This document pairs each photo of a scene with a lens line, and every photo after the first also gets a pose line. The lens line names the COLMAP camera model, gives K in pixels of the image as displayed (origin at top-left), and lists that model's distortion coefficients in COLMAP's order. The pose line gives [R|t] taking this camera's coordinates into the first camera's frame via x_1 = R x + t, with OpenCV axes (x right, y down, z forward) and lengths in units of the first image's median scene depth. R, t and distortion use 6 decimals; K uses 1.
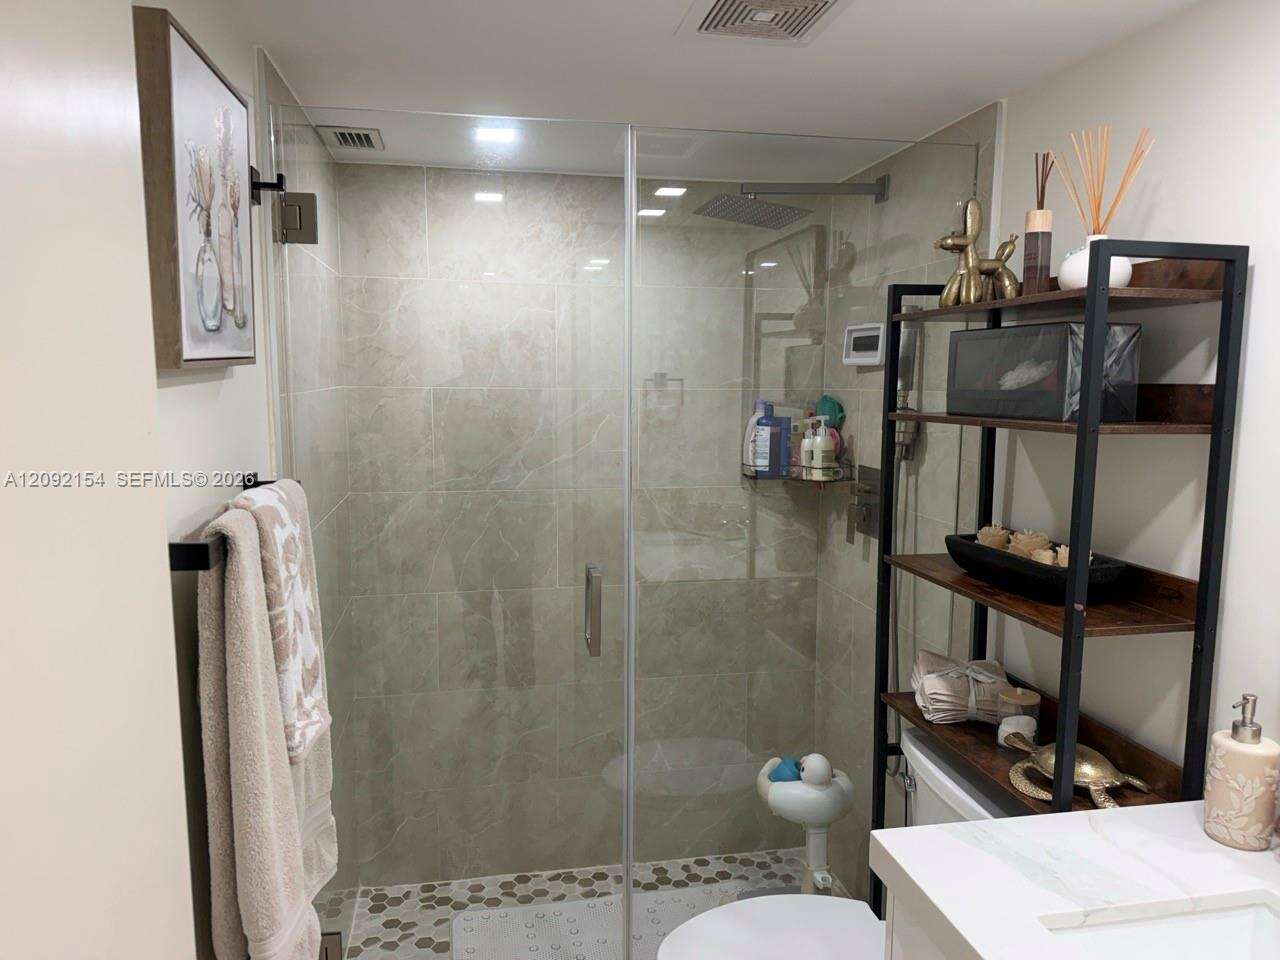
lens RADIAL K [[903.5, 0, 635.2], [0, 903.5, 485.8], [0, 0, 1]] dist [0.049050, -0.057273]
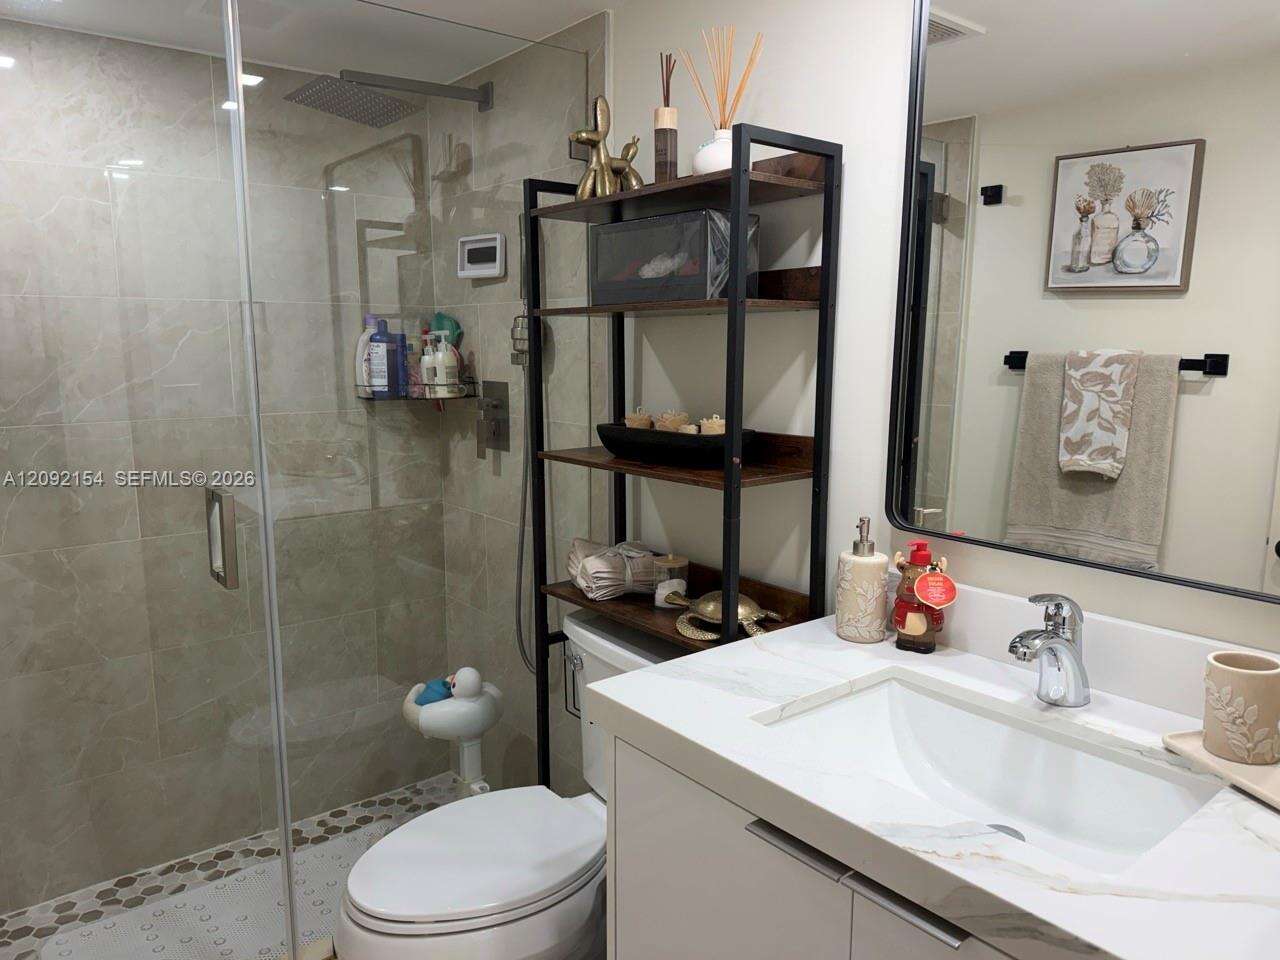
lens RADIAL K [[903.5, 0, 632.1], [0, 903.5, 491.3], [0, 0, 1]] dist [0.049050, -0.057273]
pose [[0.883234, -0.080443, 0.461981, -0.079660], [0.060594, 0.996495, 0.057669, 0.053499], [-0.465001, -0.022942, 0.885013, 0.037324]]
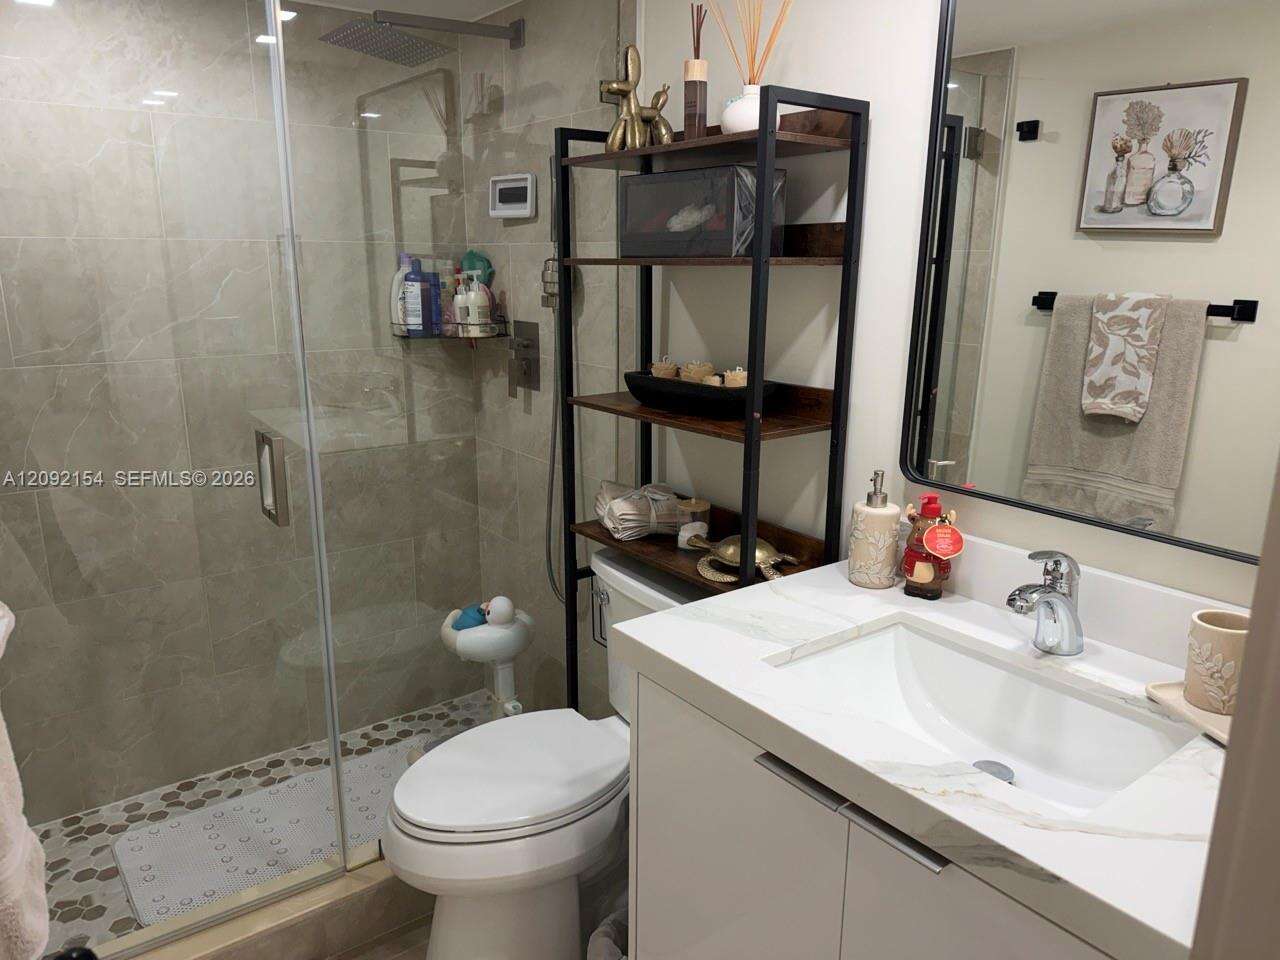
lens RADIAL K [[903.5, 0, 631.3], [0, 903.5, 487.4], [0, 0, 1]] dist [0.049050, -0.057273]
pose [[0.898537, -0.107425, 0.425547, -0.091045], [0.051756, 0.988753, 0.140319, 0.028652], [-0.435835, -0.104057, 0.893991, 0.007407]]
